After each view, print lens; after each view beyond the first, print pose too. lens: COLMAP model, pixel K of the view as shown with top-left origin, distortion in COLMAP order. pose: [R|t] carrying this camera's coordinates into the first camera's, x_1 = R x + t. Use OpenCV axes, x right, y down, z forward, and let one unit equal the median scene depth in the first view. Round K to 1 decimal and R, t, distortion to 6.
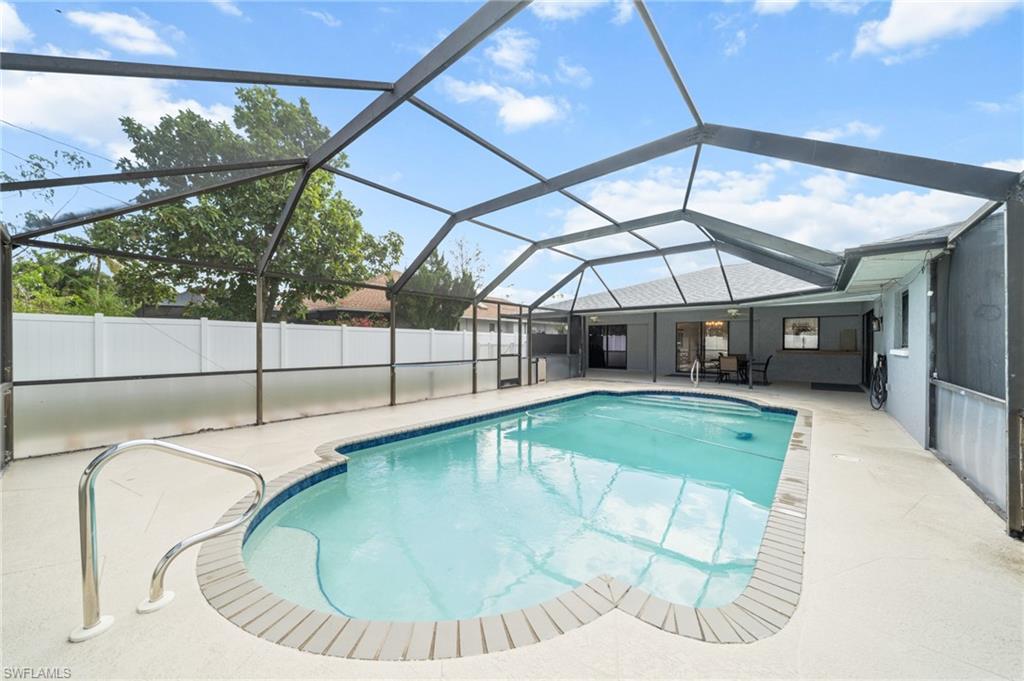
lens RADIAL K [[349.5, 0, 515.2], [0, 349.5, 338.1], [0, 0, 1]] dist [0.000928, 0.000032]
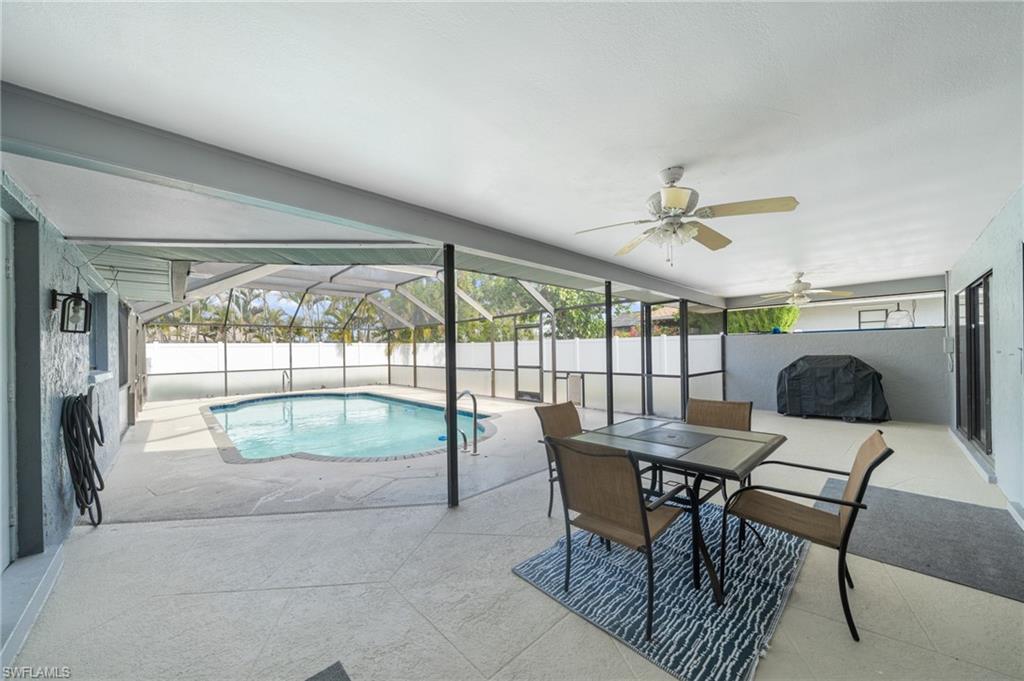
lens RADIAL K [[359.0, 0, 517.1], [0, 359.0, 355.7], [0, 0, 1]] dist [0.000056, -0.000088]
pose [[-0.103130, 0.005683, -0.994652, 0.979262], [0.023474, 0.999719, 0.003278, 0.016087], [0.994391, -0.023010, -0.103235, 1.111359]]
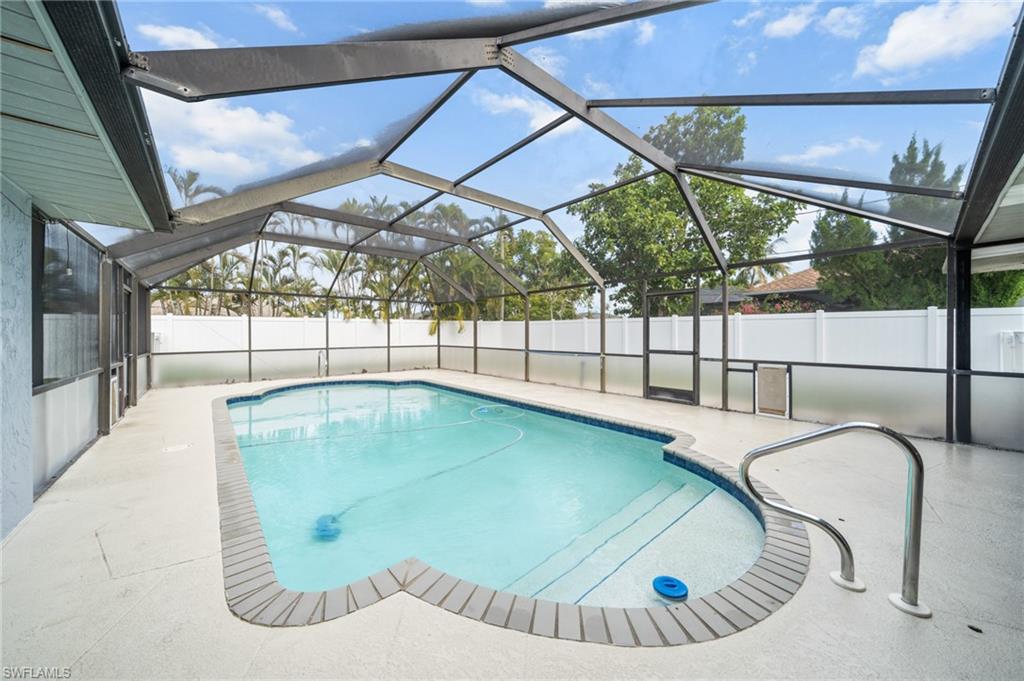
lens RADIAL K [[353.1, 0, 513.7], [0, 353.1, 334.7], [0, 0, 1]] dist [-0.000487, 0.000034]
pose [[-0.148631, -0.001934, -0.988891, 0.702036], [0.010083, 0.999943, -0.003471, 0.017277], [0.988841, -0.010487, -0.148603, 0.843787]]
